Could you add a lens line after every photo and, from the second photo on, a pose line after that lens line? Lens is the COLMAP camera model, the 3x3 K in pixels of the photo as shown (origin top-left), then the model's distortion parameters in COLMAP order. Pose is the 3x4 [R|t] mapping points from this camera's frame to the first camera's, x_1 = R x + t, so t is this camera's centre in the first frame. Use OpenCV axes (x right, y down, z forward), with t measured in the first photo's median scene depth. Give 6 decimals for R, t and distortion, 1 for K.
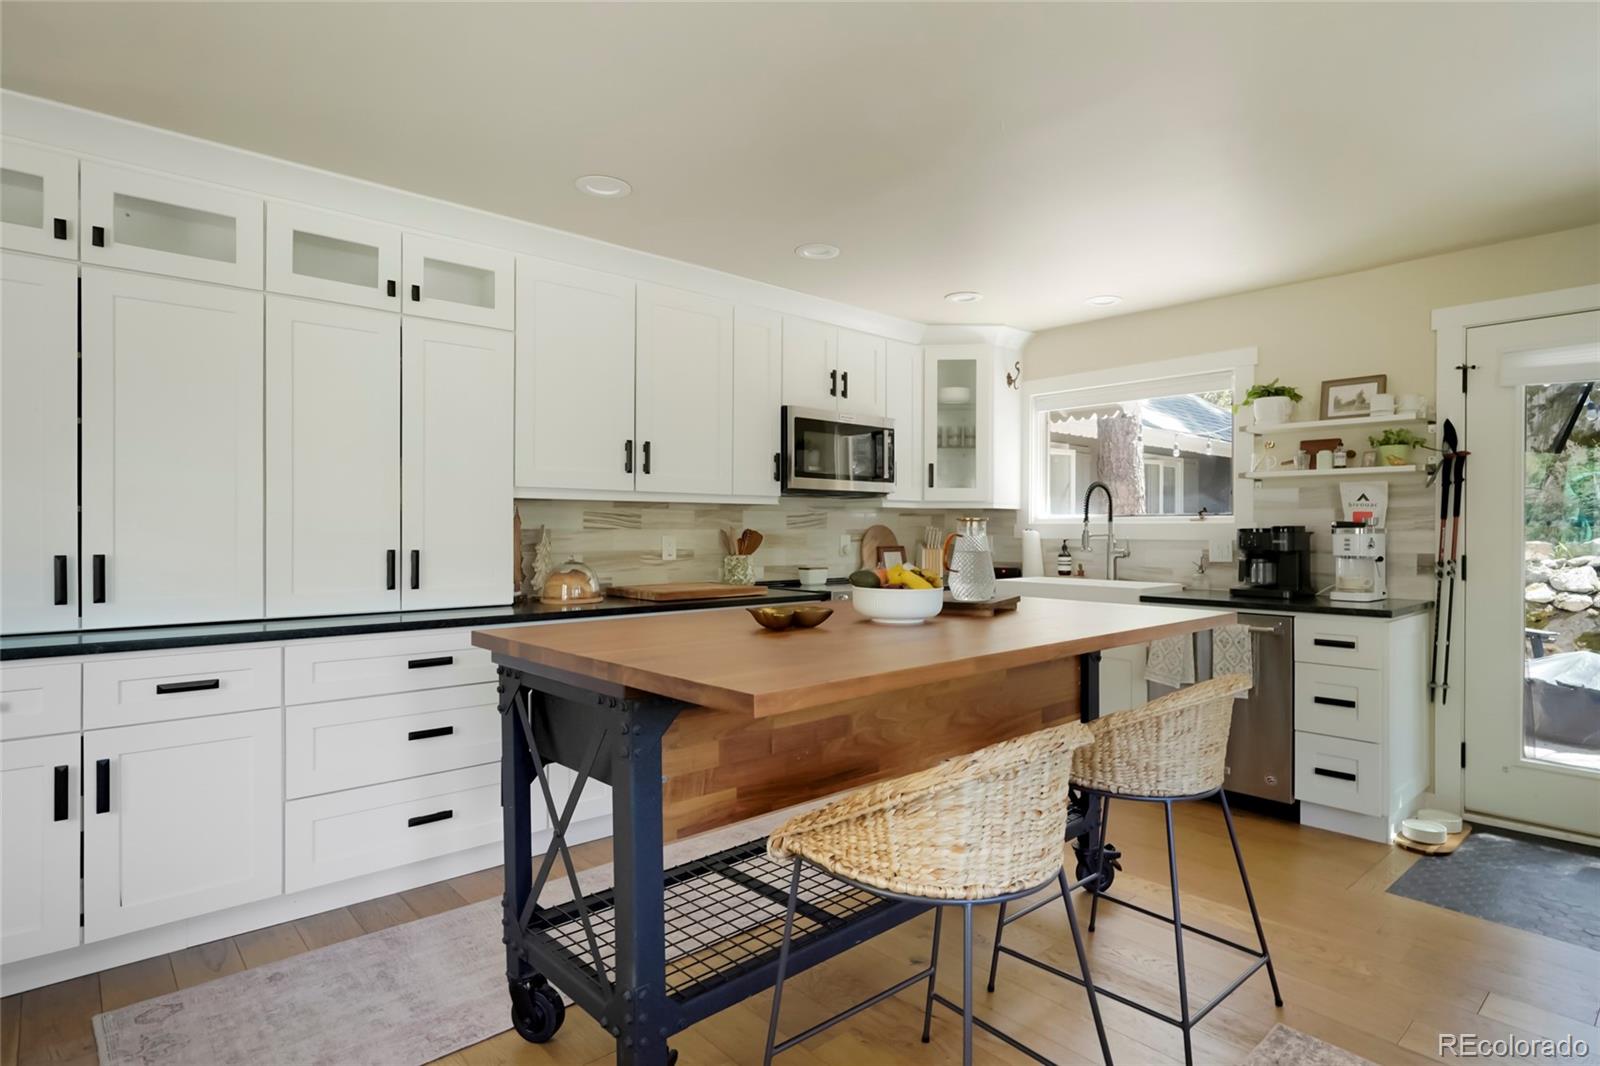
lens RADIAL K [[855.3, 0, 808.8], [0, 855.3, 532.1], [0, 0, 1]] dist [0.000969, -0.000503]
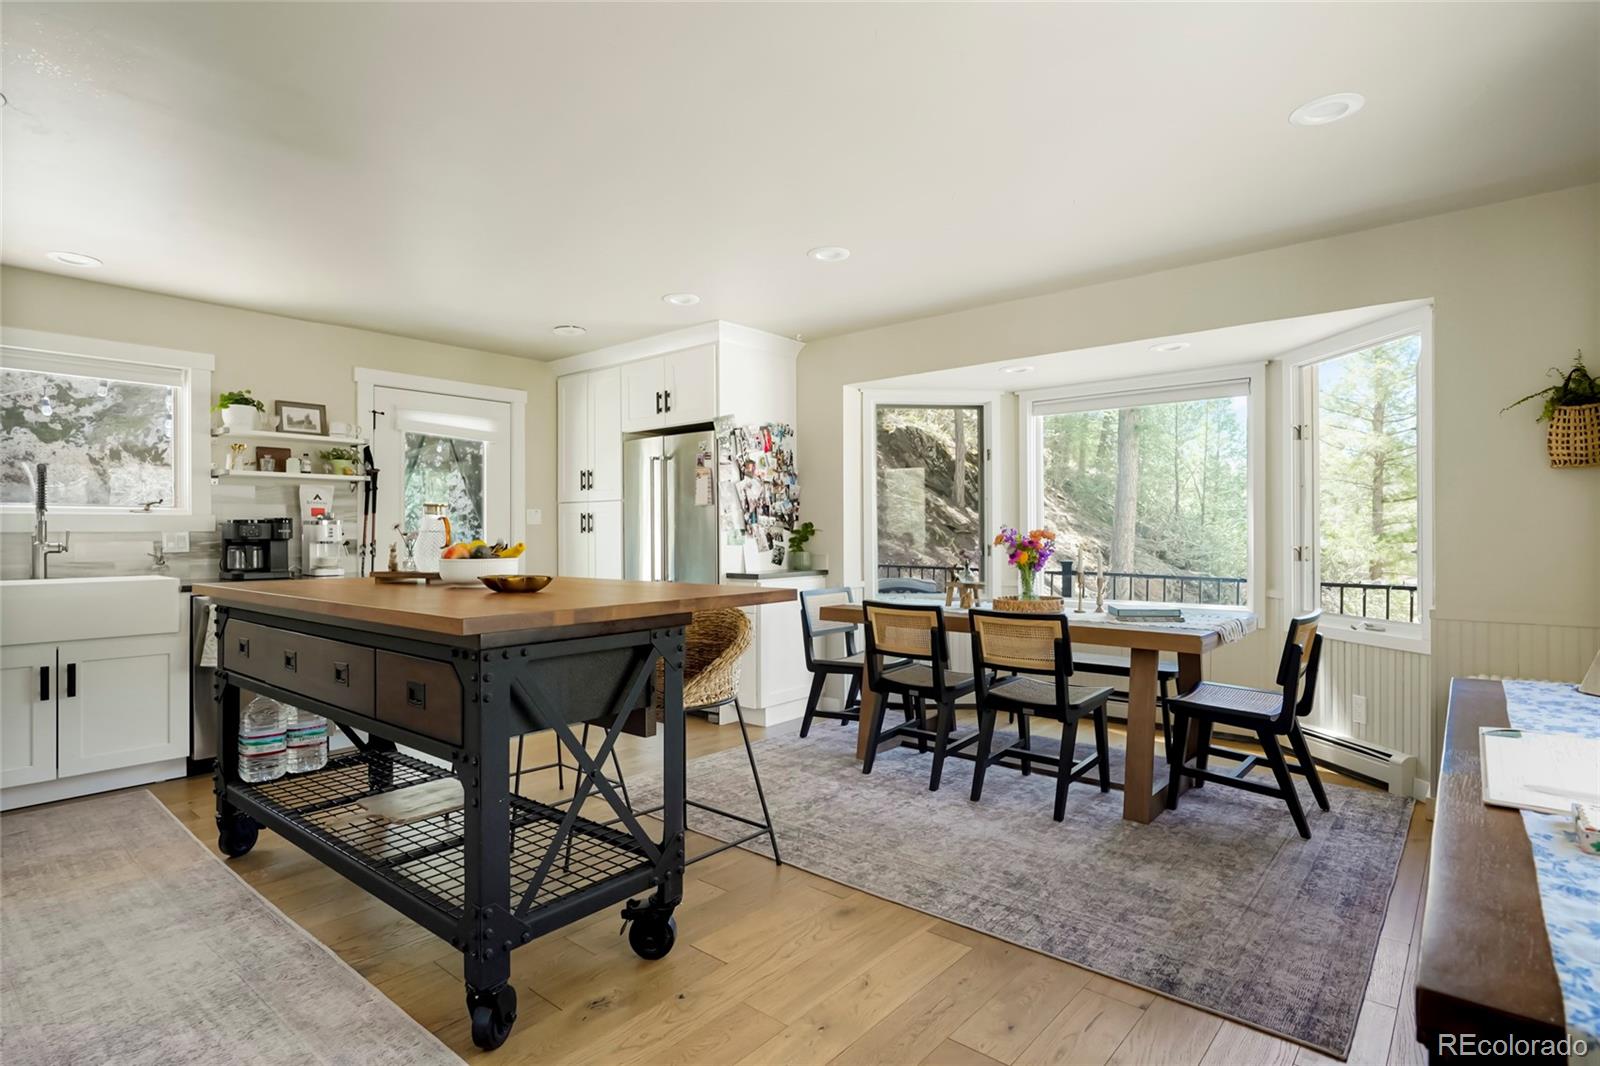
lens RADIAL K [[822.2, 0, 809.4], [0, 822.2, 531.7], [0, 0, 1]] dist [0.001924, 0.000174]
pose [[-0.144253, 0.000653, 0.989541, -0.571313], [0.007641, 0.999971, 0.000454, 0.014417], [-0.989511, 0.007627, -0.144253, 0.357505]]
